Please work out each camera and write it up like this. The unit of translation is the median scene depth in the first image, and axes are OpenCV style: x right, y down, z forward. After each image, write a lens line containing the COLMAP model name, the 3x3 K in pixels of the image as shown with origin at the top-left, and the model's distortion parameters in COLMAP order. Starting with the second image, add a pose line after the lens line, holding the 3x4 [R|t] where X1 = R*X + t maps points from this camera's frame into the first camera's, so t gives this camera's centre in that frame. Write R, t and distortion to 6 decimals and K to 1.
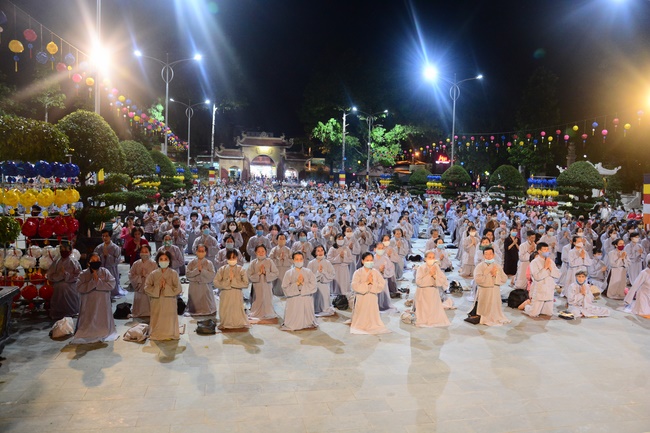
lens RADIAL K [[530.1, 0, 321.2], [0, 530.1, 212.7], [0, 0, 1]] dist [-0.117632, 0.077899]
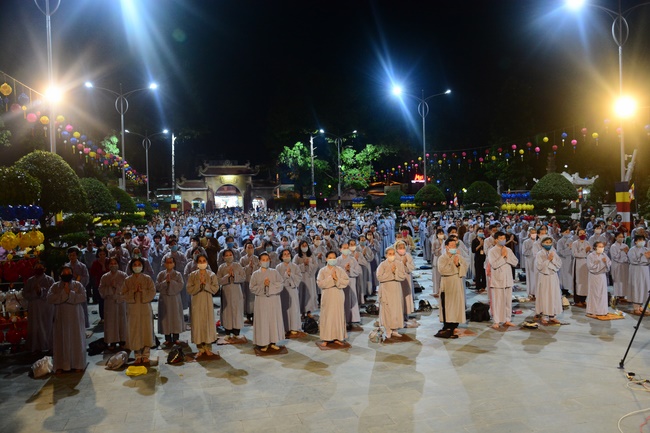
lens RADIAL K [[595.5, 0, 326.9], [0, 595.5, 216.4], [0, 0, 1]] dist [-0.066987, 0.036767]
pose [[0.997055, -0.057482, 0.050772, 0.019310], [0.059684, 0.997291, -0.042992, 0.007652], [-0.048163, 0.045896, 0.997784, -0.135927]]
